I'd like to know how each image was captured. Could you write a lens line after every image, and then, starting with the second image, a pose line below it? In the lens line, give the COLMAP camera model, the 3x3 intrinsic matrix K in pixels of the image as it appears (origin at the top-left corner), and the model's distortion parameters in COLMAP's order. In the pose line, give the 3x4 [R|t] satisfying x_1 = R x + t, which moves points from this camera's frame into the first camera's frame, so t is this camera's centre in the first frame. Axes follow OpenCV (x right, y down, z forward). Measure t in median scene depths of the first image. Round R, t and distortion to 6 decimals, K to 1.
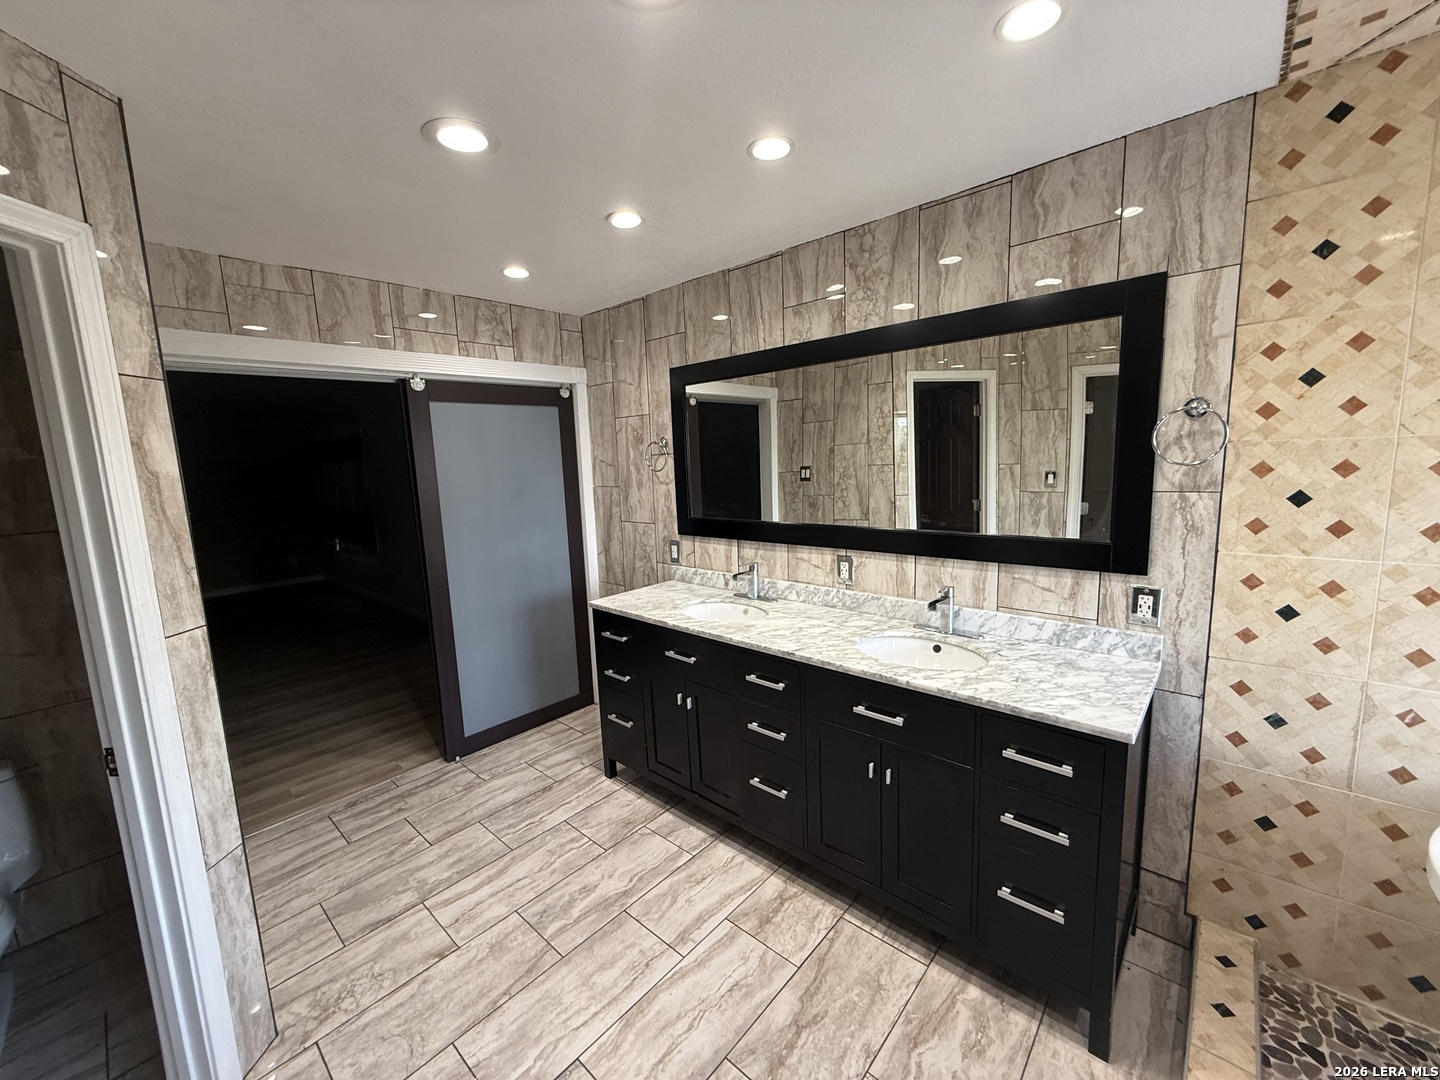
lens RADIAL K [[570.6, 0, 719.8], [0, 570.6, 538.3], [0, 0, 1]] dist [-0.000824, 0.000216]
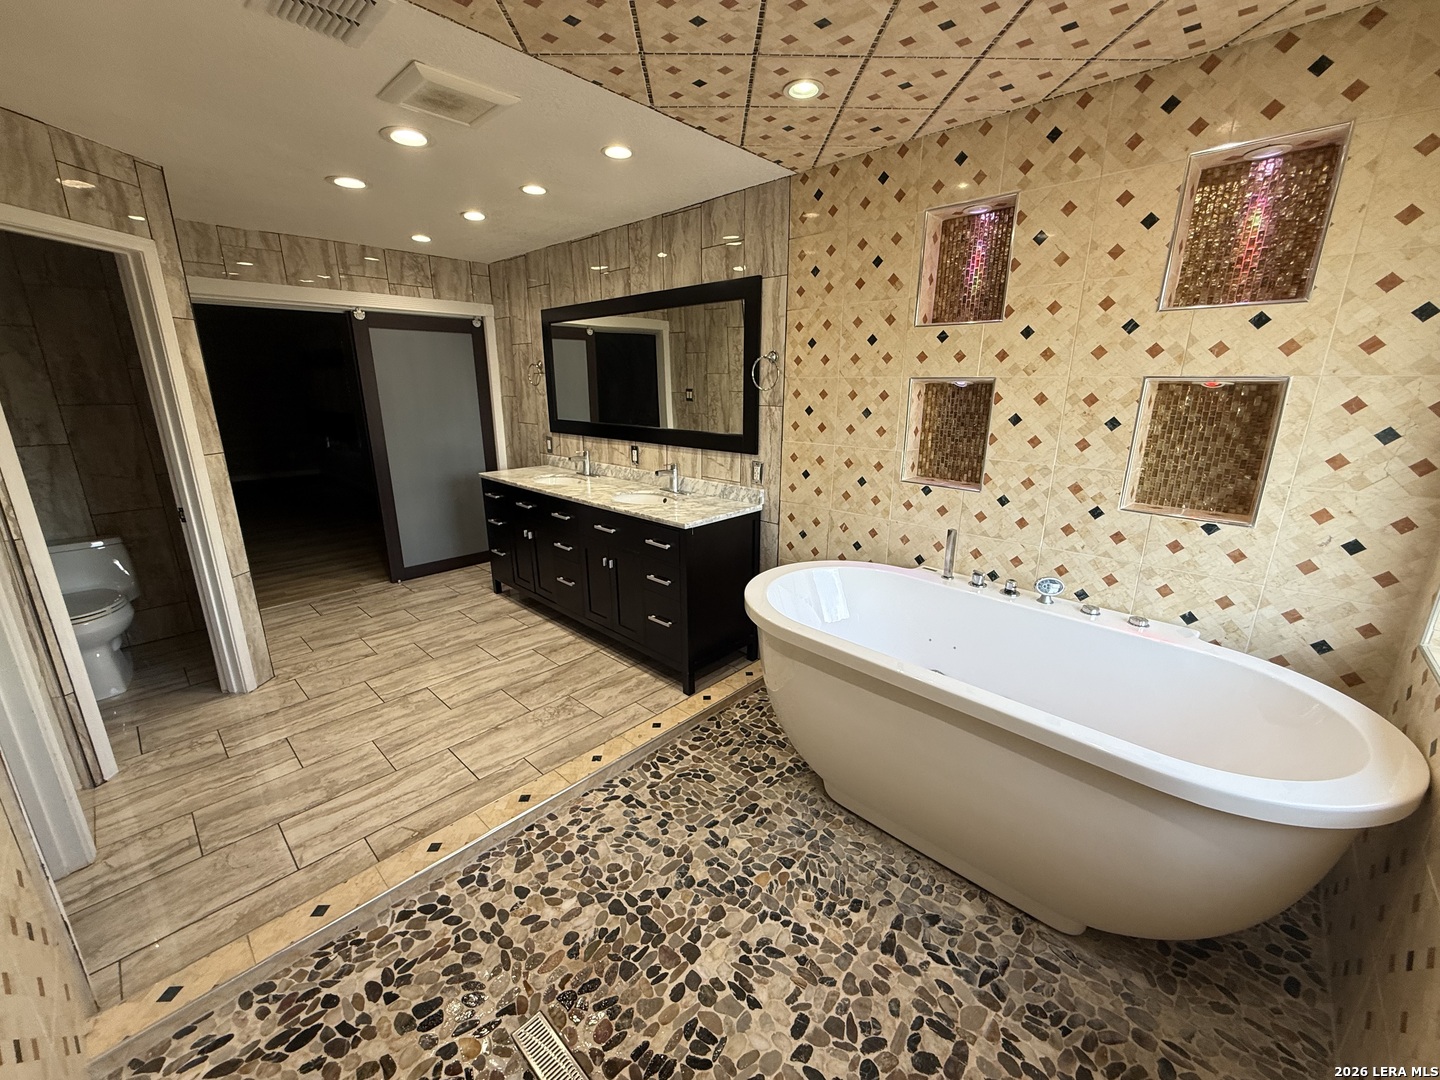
lens RADIAL K [[570.6, 0, 720.1], [0, 570.6, 537.6], [0, 0, 1]] dist [-0.000824, 0.000216]
pose [[0.998923, 0.045464, -0.009287, 0.506944], [-0.043956, 0.991235, 0.124581, 0.079280], [0.014869, -0.124039, 0.992166, -0.581639]]
